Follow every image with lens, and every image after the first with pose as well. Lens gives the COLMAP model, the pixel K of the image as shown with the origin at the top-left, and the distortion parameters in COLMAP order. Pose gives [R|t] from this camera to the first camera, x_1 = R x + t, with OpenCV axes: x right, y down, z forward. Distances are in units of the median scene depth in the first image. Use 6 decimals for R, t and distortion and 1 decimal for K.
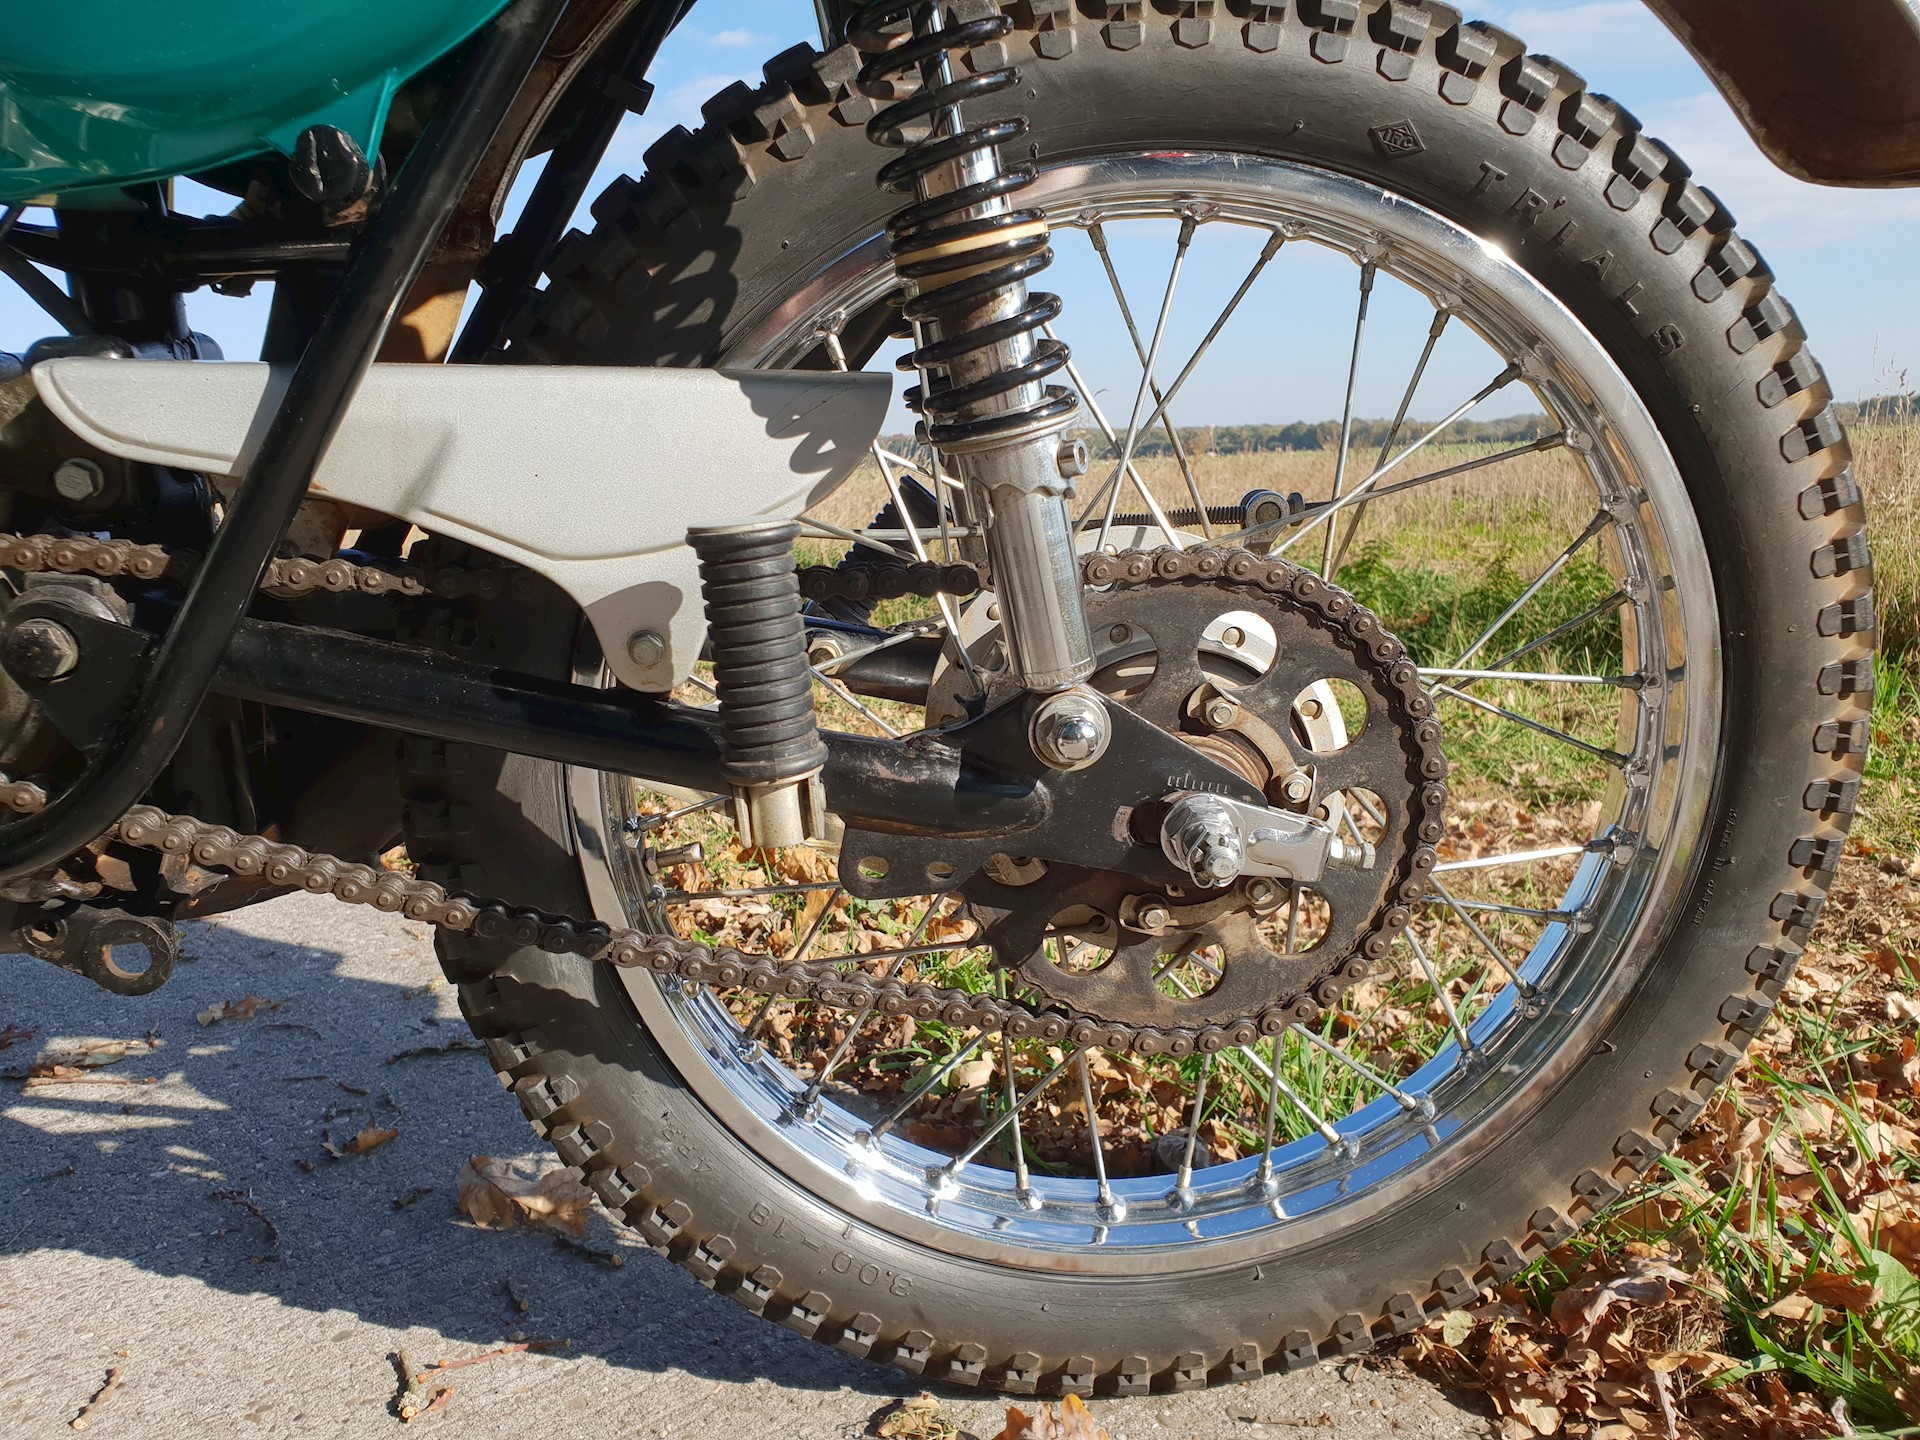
lens RADIAL K [[1504.6, 0, 929.5], [0, 1504.6, 740.9], [0, 0, 1]] dist [0.038700, -0.022690]
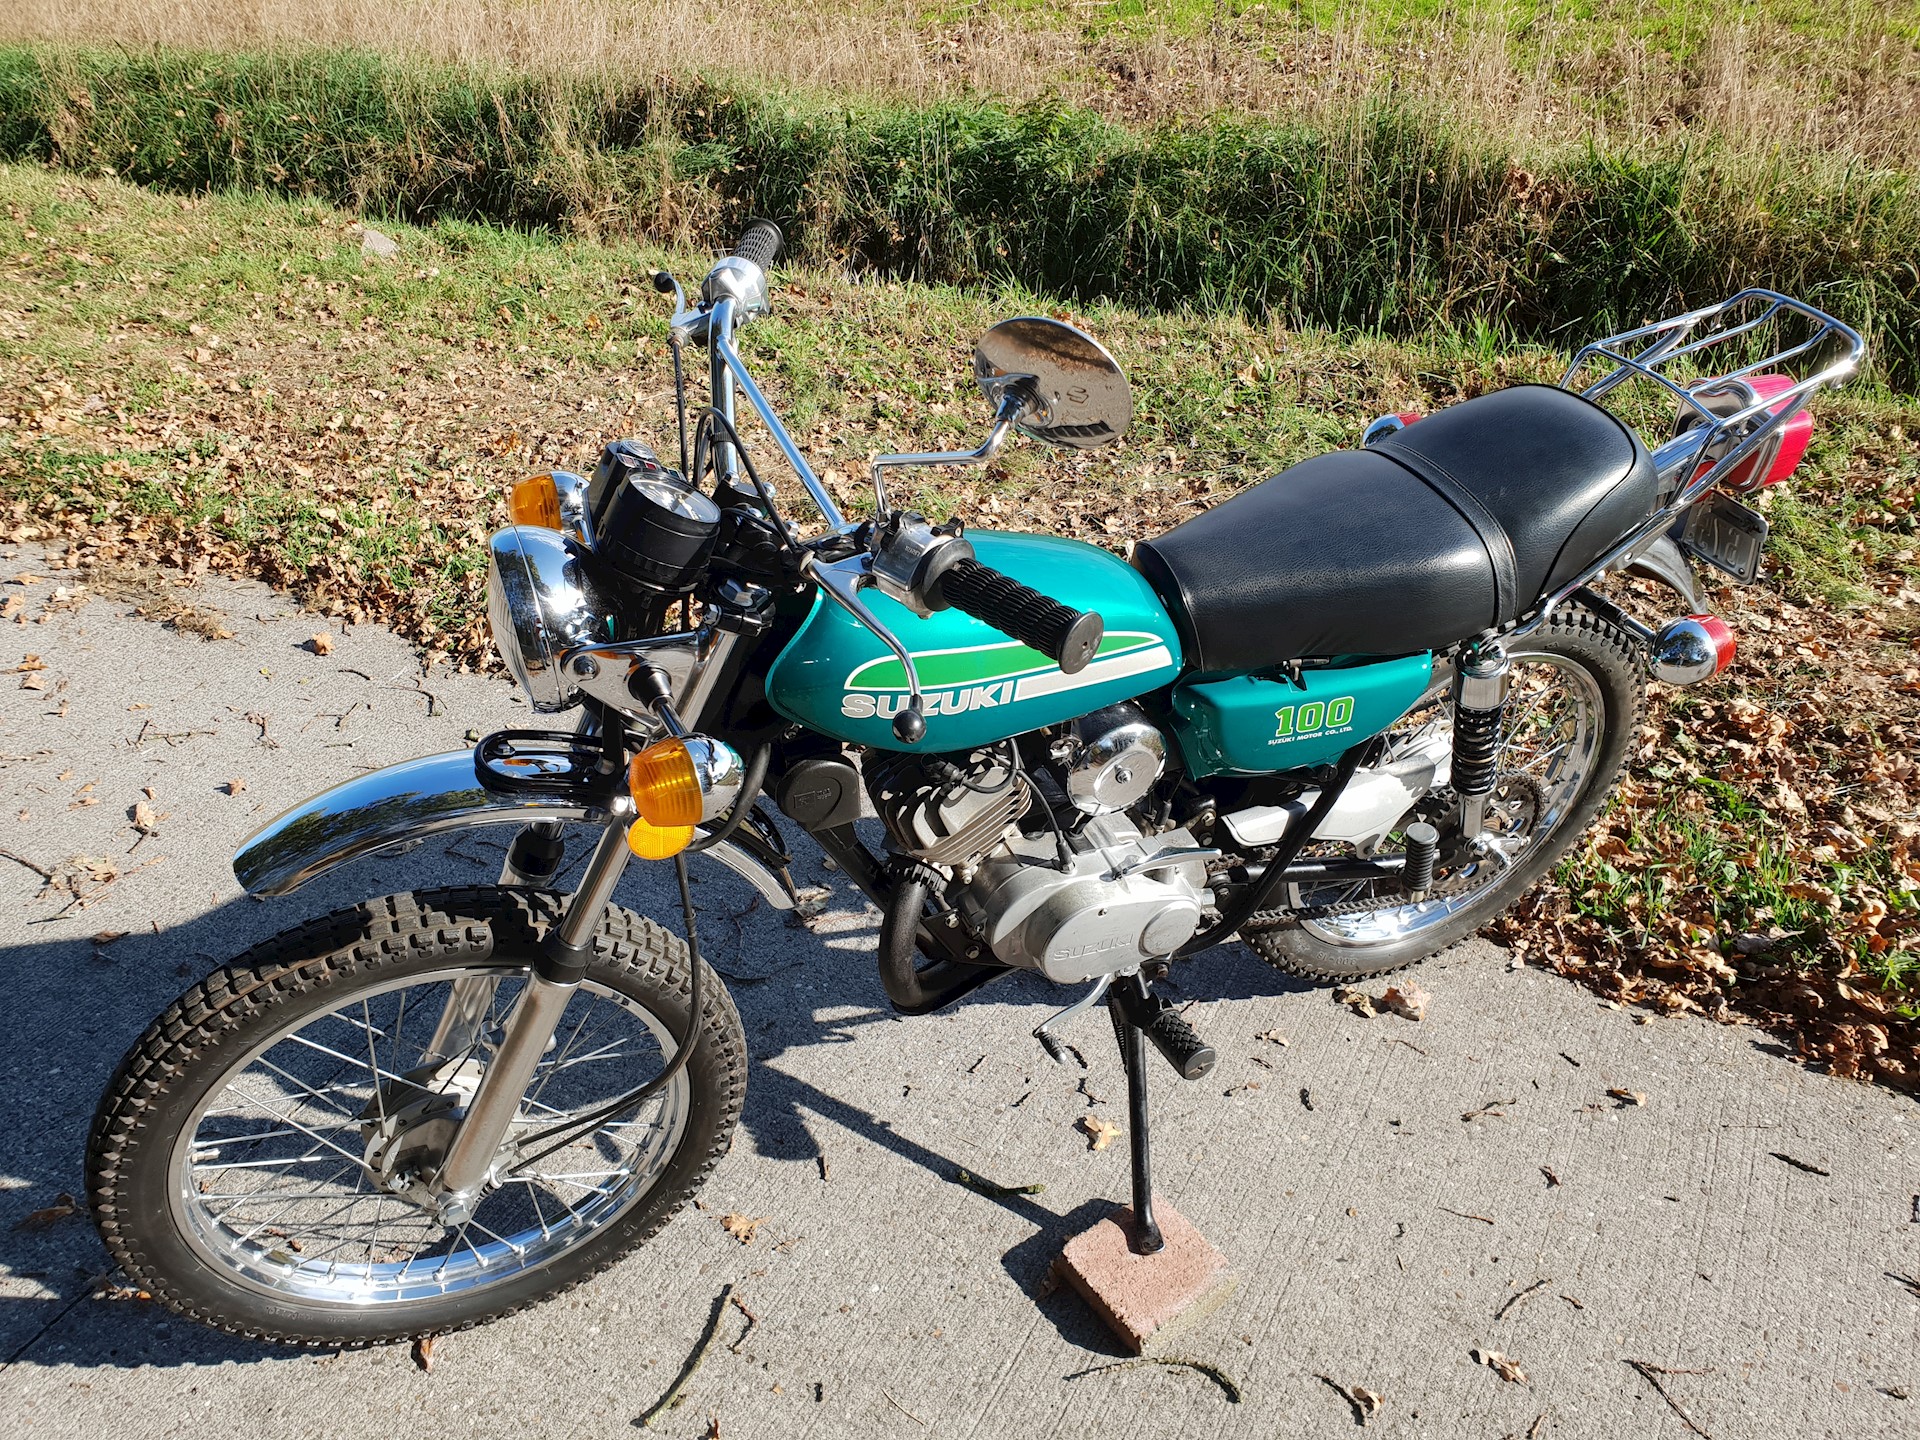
lens RADIAL K [[1531.9, 0, 966.2], [0, 1531.9, 720.7], [0, 0, 1]] dist [0.015378, 0.009225]
pose [[0.937145, -0.210644, 0.278188, -1.478122], [0.082477, 0.908363, 0.409968, -1.388838], [-0.339053, -0.361255, 0.868641, -1.231527]]
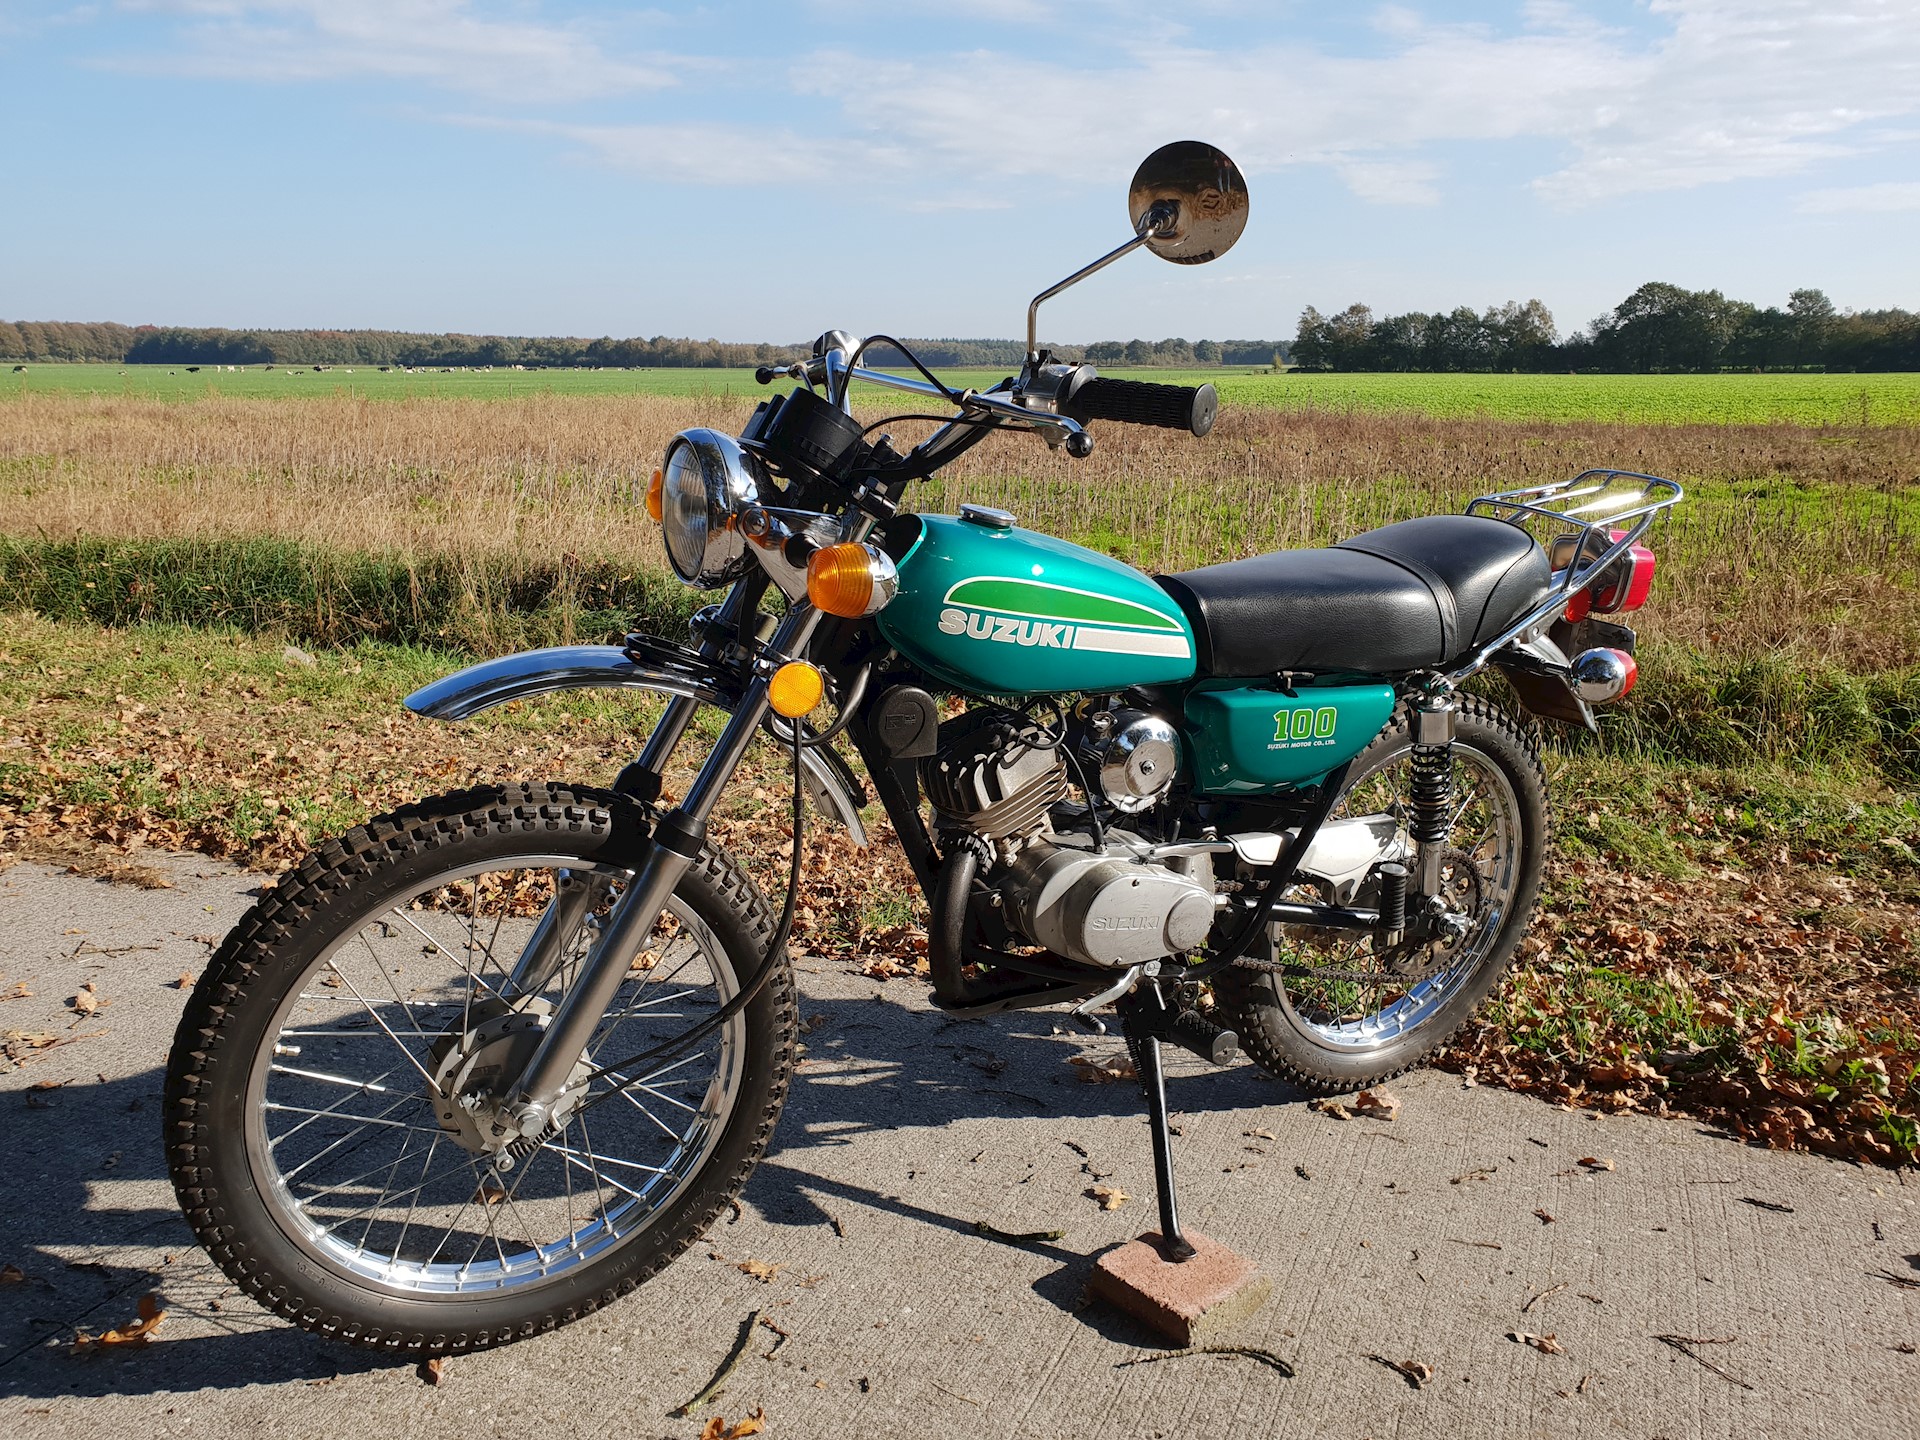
lens RADIAL K [[1531.2, 0, 951.7], [0, 1531.2, 701.4], [0, 0, 1]] dist [0.022204, 0.002961]
pose [[0.897078, -0.053891, 0.438573, -2.094778], [0.040399, 0.998381, 0.040046, -0.568055], [-0.440021, -0.018206, 0.897803, -1.561301]]
